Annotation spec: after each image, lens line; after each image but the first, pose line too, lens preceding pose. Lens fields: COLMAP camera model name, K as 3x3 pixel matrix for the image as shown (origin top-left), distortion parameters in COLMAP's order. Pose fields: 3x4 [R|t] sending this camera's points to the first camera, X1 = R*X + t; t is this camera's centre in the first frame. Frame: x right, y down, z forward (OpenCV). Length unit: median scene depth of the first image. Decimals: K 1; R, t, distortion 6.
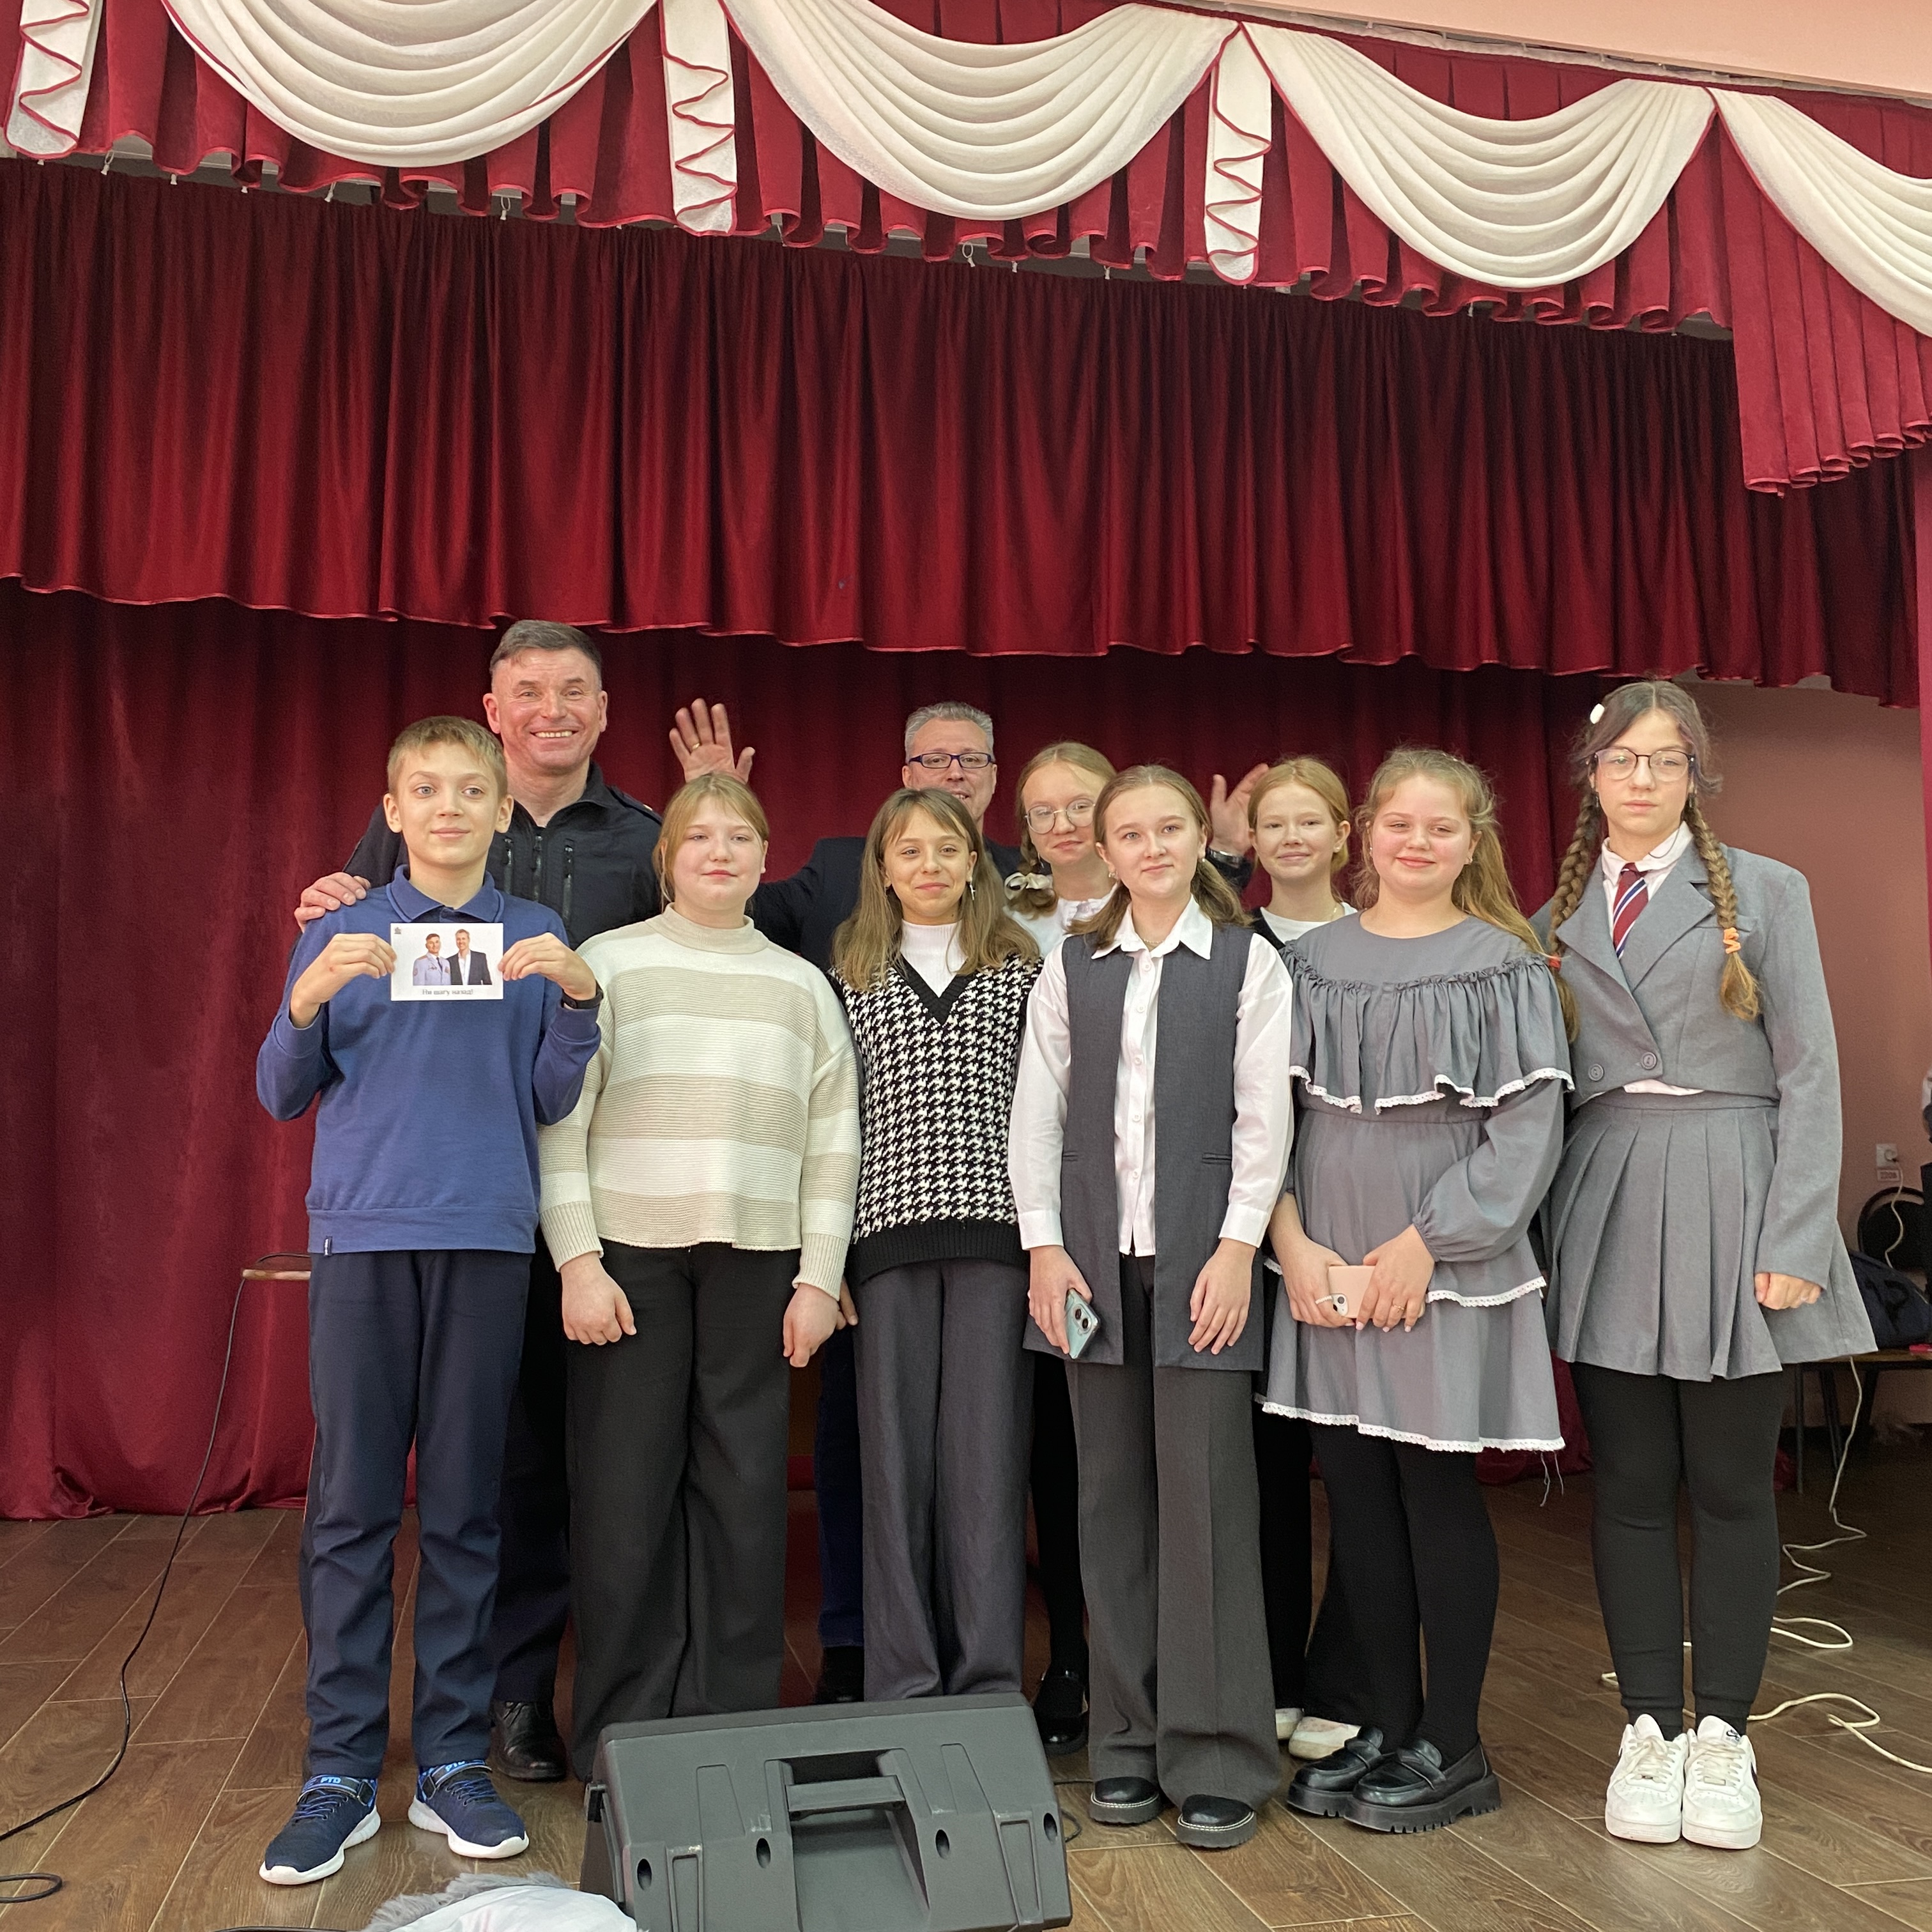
lens RADIAL K [[1932.8, 0, 966.0], [0, 1932.8, 966.0], [0, 0, 1]] dist [0.052422, -0.084027]
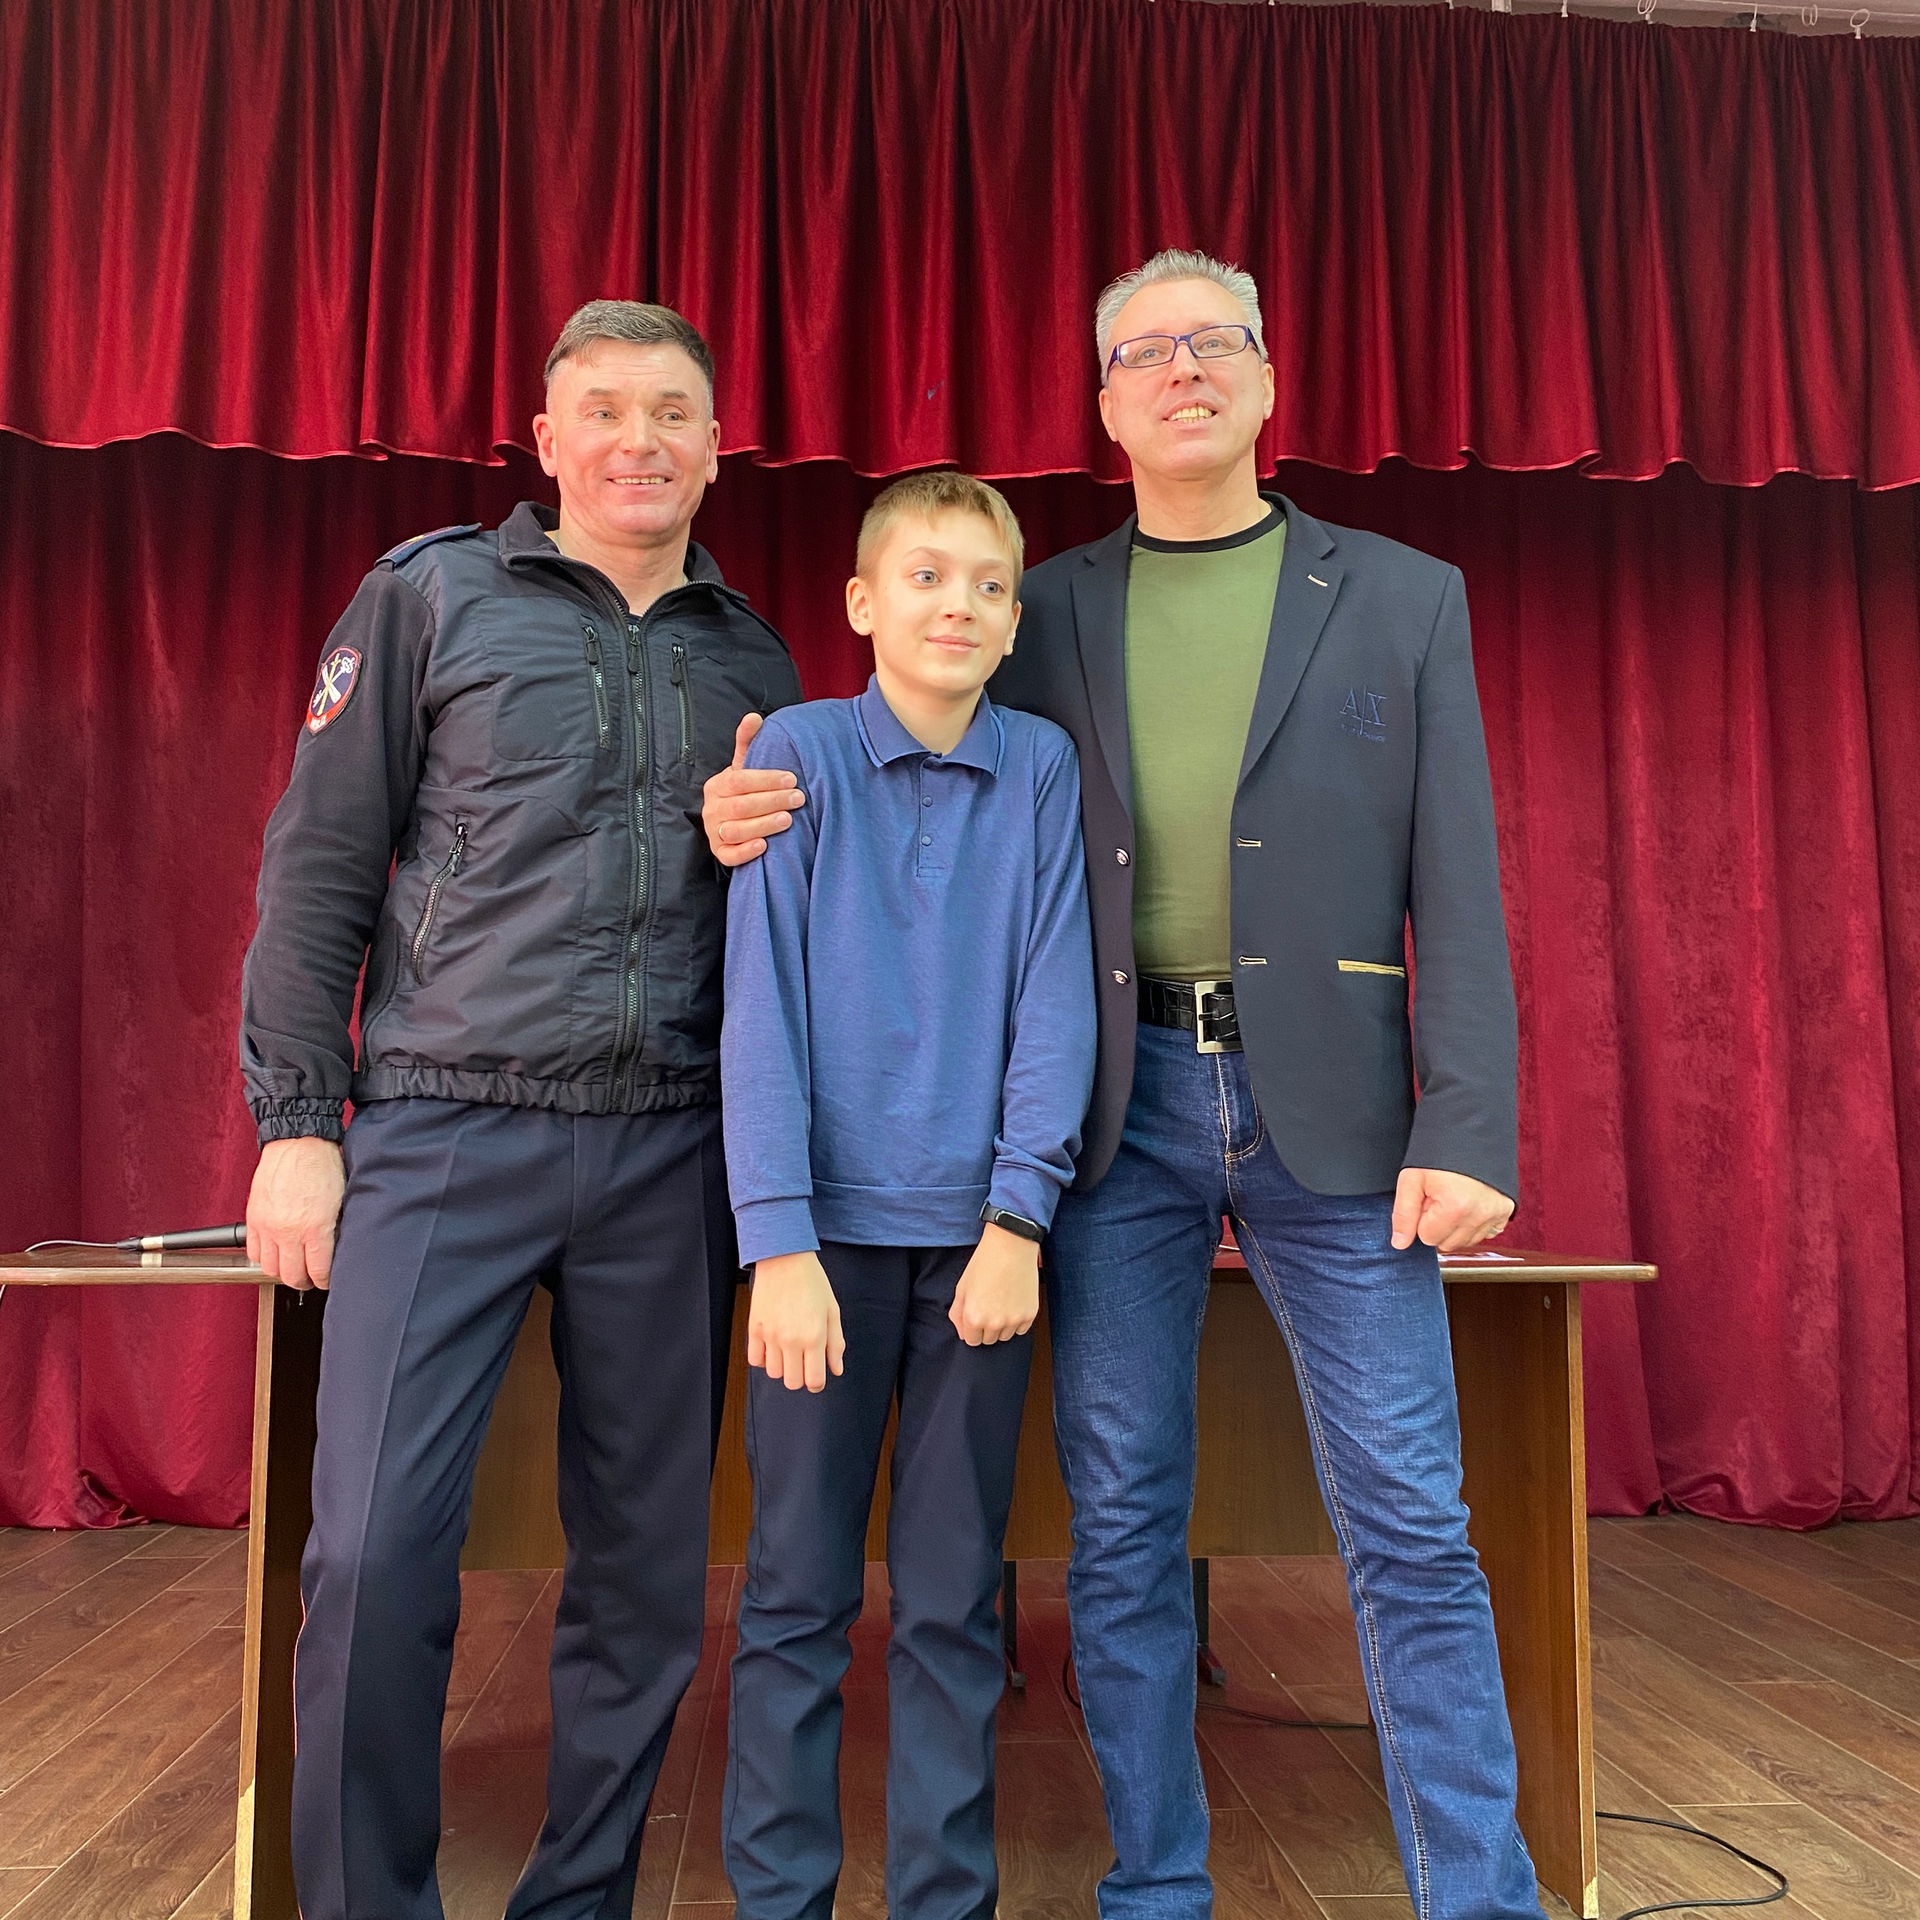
lens RADIAL K [[1920.8, 0, 960.0], [0, 1920.8, 960.0], [0, 0, 1]] dist [0.052422, -0.084027]
pose [[0.989987, -0.013654, -0.140494, 0.053190], [0.013953, 0.999902, 0.001146, 0.033590], [0.140465, -0.003095, 0.990081, 0.202361]]
